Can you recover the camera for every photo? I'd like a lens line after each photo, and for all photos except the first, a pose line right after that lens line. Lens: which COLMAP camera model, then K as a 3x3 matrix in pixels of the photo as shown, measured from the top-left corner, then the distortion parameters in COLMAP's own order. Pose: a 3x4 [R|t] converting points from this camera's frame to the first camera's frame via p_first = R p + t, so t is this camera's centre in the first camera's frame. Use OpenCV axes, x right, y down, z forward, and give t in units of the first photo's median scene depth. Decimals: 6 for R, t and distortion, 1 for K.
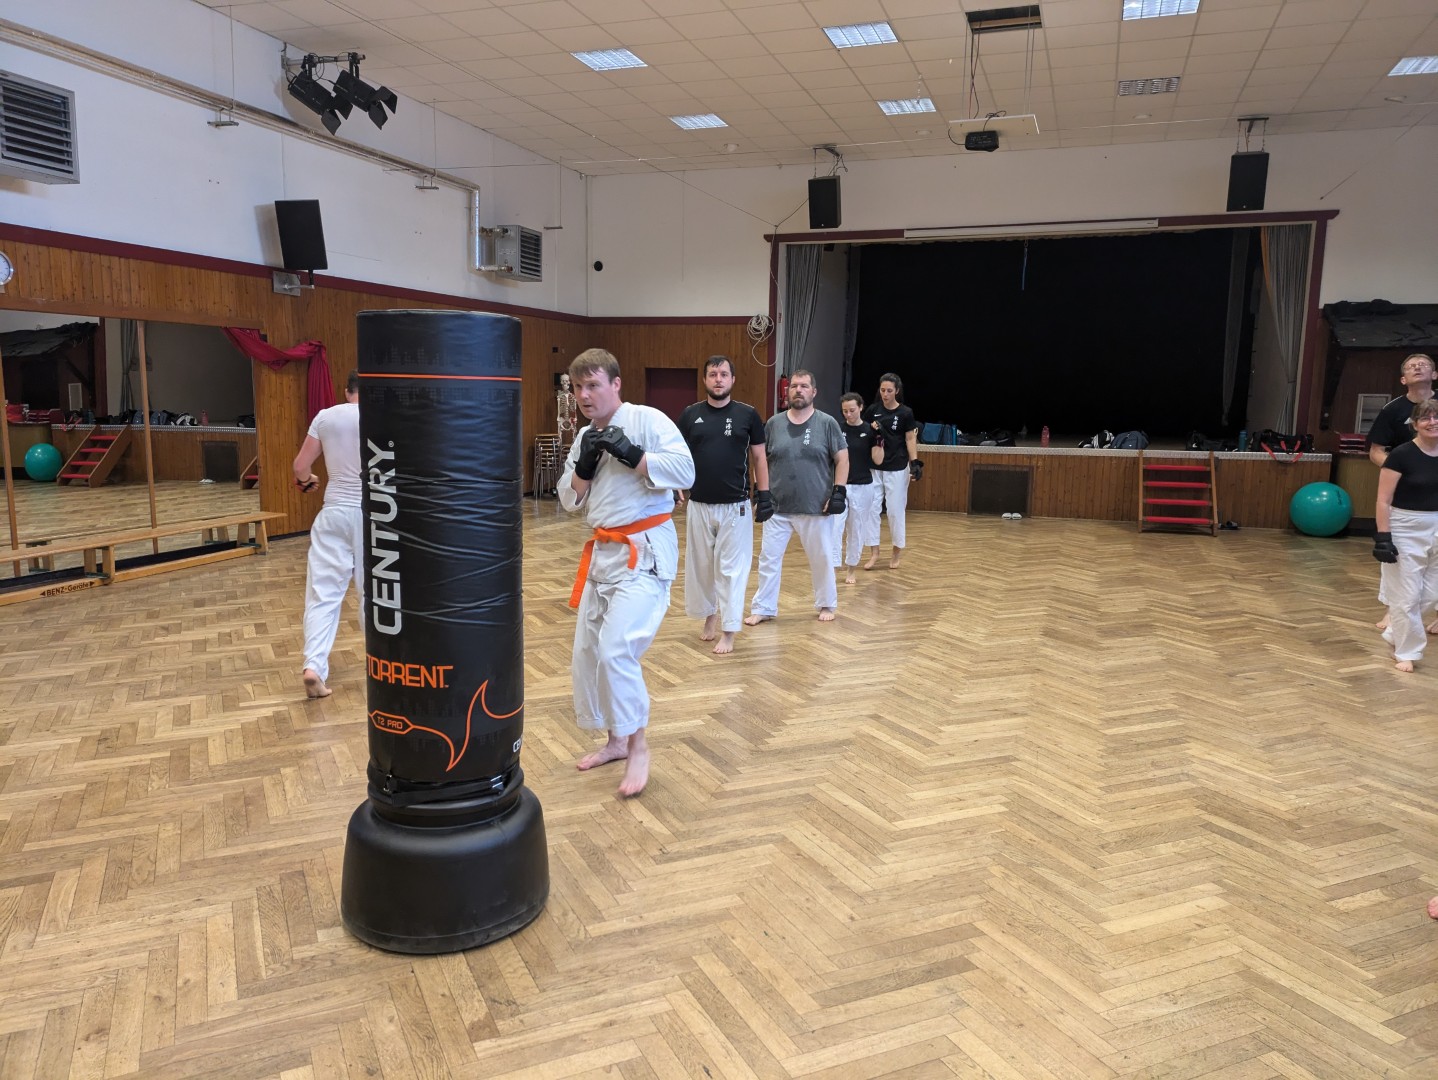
lens RADIAL K [[1050.7, 0, 731.4], [0, 1050.7, 555.3], [0, 0, 1]] dist [0.063277, -0.053725]
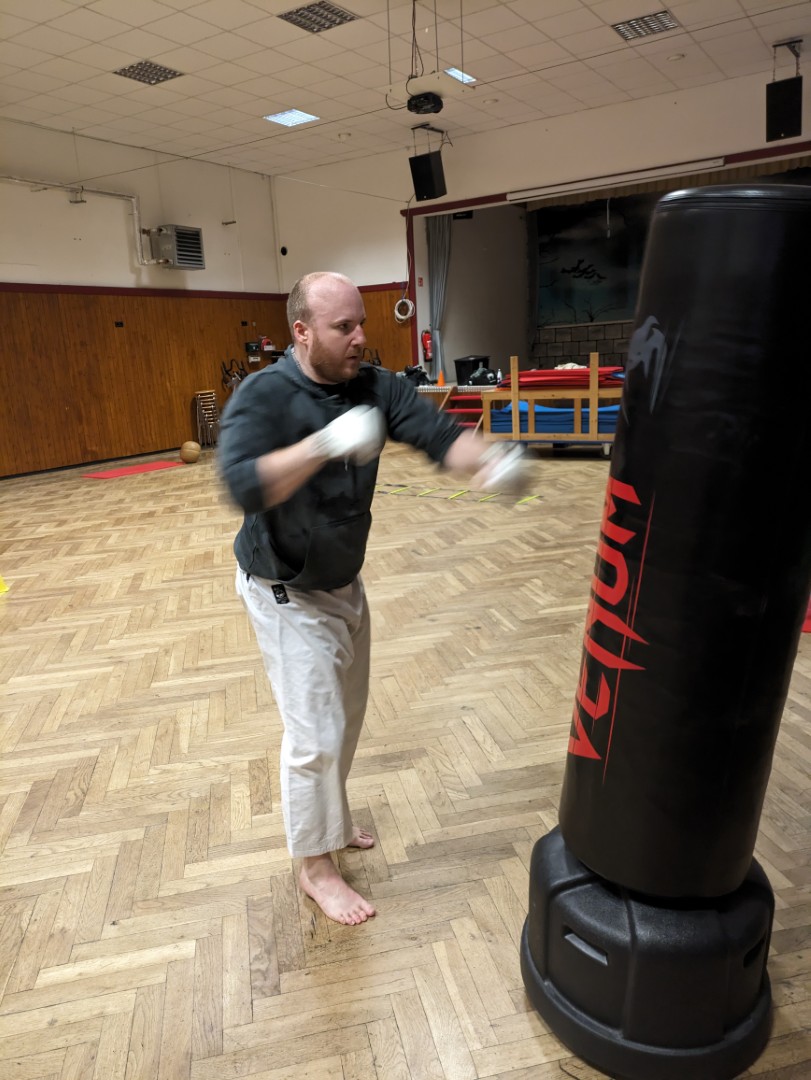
lens RADIAL K [[793.8, 0, 420.9], [0, 793.8, 555.3], [0, 0, 1]] dist [0.035287, -0.007041]
pose [[0.974567, -0.008530, -0.223933, 0.374915], [0.032185, 0.994243, 0.102201, -0.015908], [0.221772, -0.106809, 0.969231, 0.146636]]
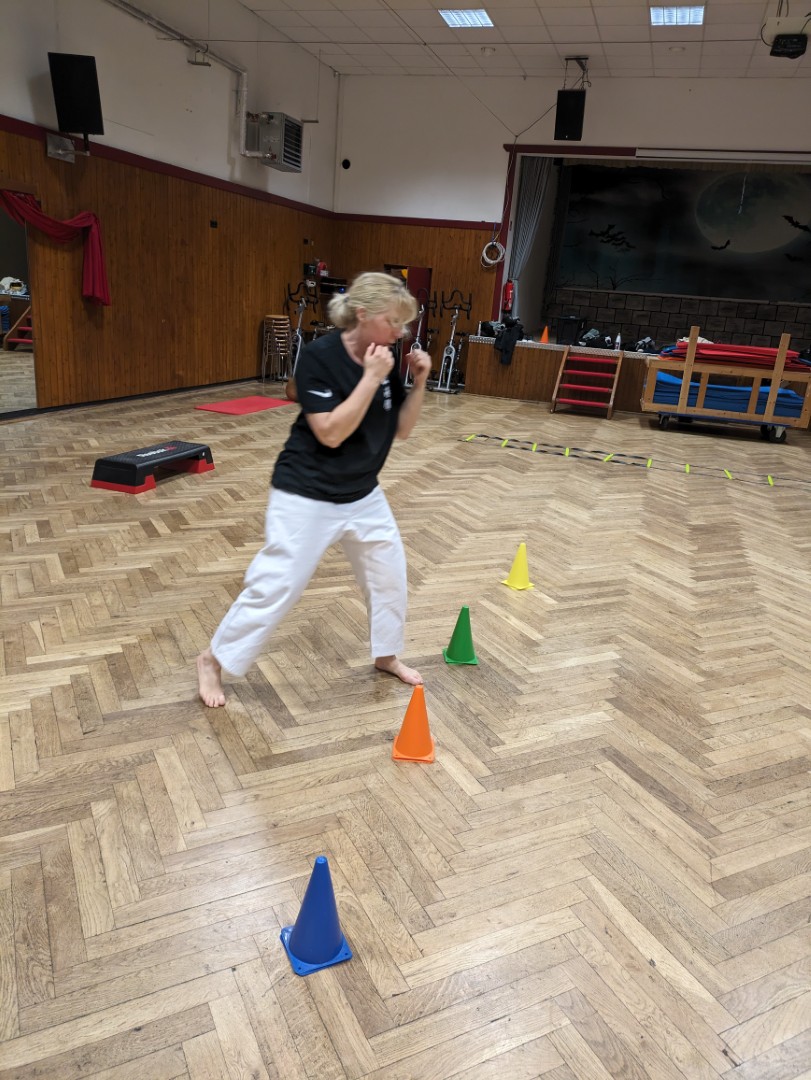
lens RADIAL K [[789.1, 0, 432.9], [0, 789.1, 527.9], [0, 0, 1]] dist [0.063277, -0.053725]
pose [[0.997119, 0.051455, 0.055726, -0.100570], [-0.058565, 0.989174, 0.134554, -0.029467], [-0.048199, -0.137430, 0.989338, 0.206548]]
